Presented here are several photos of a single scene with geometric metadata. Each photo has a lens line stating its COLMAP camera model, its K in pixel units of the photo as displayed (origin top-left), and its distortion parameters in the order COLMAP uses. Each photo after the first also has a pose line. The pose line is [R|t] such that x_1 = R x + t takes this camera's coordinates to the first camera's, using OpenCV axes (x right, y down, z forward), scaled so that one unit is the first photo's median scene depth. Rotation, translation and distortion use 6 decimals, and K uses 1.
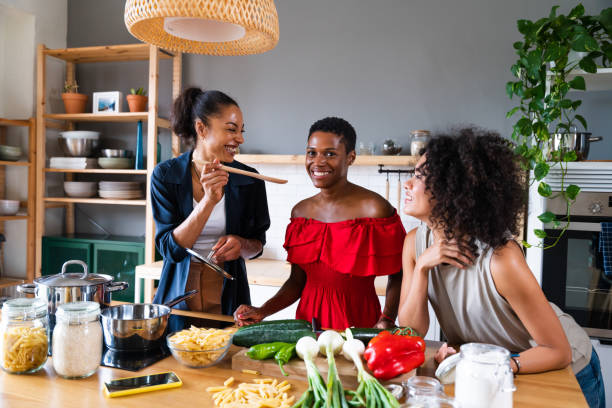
lens RADIAL K [[551.6, 0, 298.8], [0, 551.6, 203.6], [0, 0, 1]] dist [0.002886, 0.010555]
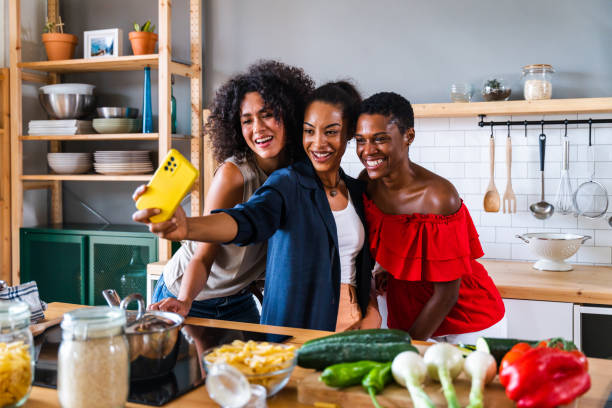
lens RADIAL K [[724.0, 0, 315.7], [0, 724.0, 178.9], [0, 0, 1]] dist [0.010726, 0.008856]
pose [[0.998569, -0.025524, -0.046989, -0.025583], [0.025011, 0.999621, -0.011472, 0.018690], [0.047264, 0.010281, 0.998830, 0.054719]]
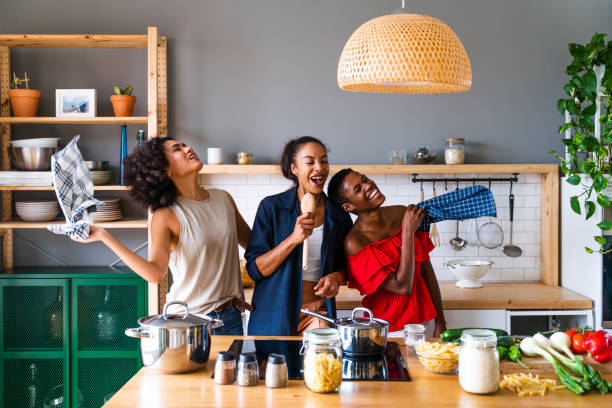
lens RADIAL K [[834.2, 0, 293.7], [0, 834.2, 193.2], [0, 0, 1]] dist [0.014873, 0.050674]
pose [[0.944549, -0.039707, 0.325962, -0.542569], [0.037255, 0.999211, 0.013763, -0.066894], [-0.326251, -0.000856, 0.945283, -0.307145]]
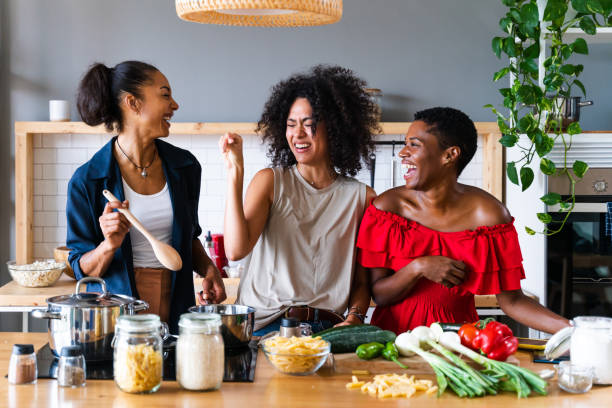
lens RADIAL K [[1147.2, 0, 223.0], [0, 1147.2, 149.7], [0, 0, 1]] dist [0.029084, 0.039371]
pose [[0.950346, -0.029065, 0.309835, -0.465361], [0.034303, 0.999346, -0.011471, -0.037930], [-0.309299, 0.021530, 0.950721, -0.435634]]
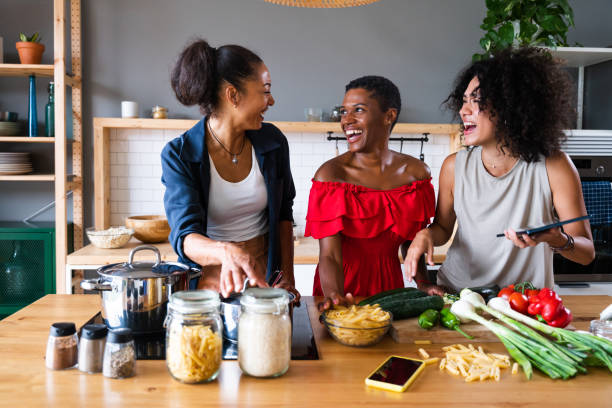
lens RADIAL K [[589.3, 0, 295.3], [0, 589.3, 203.2], [0, 0, 1]] dist [-0.004144, 0.001070]
pose [[0.914720, -0.043641, 0.401725, -0.342962], [0.025916, 0.998440, 0.049453, 0.002276], [-0.403256, -0.034825, 0.914424, 0.075753]]
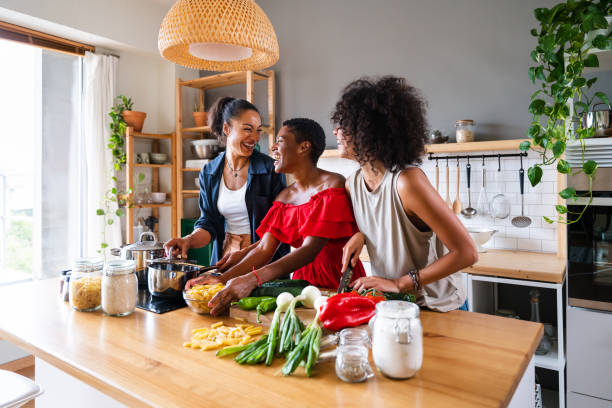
lens RADIAL K [[457.4, 0, 296.3], [0, 457.4, 180.2], [0, 0, 1]] dist [0.001322, 0.001222]
pose [[0.952670, -0.033403, -0.302165, 0.175828], [0.022842, 0.999001, -0.038419, 0.016926], [0.303147, 0.029699, 0.952481, 0.023808]]
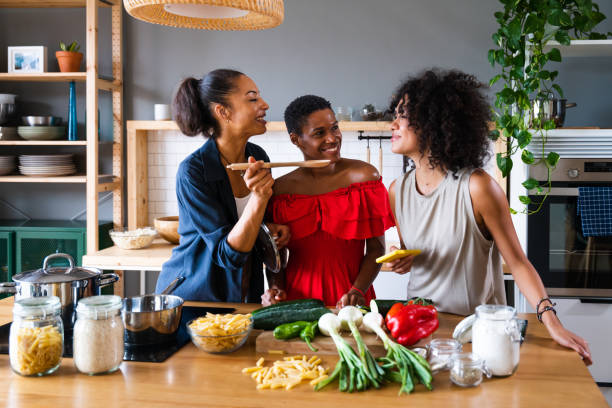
lens RADIAL K [[687.0, 0, 381.0], [0, 687.0, 158.2], [0, 0, 1]] dist [0.008114, 0.005705]
pose [[0.972841, -0.028588, 0.229703, -0.089750], [0.029256, 0.999572, 0.000499, -0.024790], [-0.229619, 0.006235, 0.973261, -0.144014]]
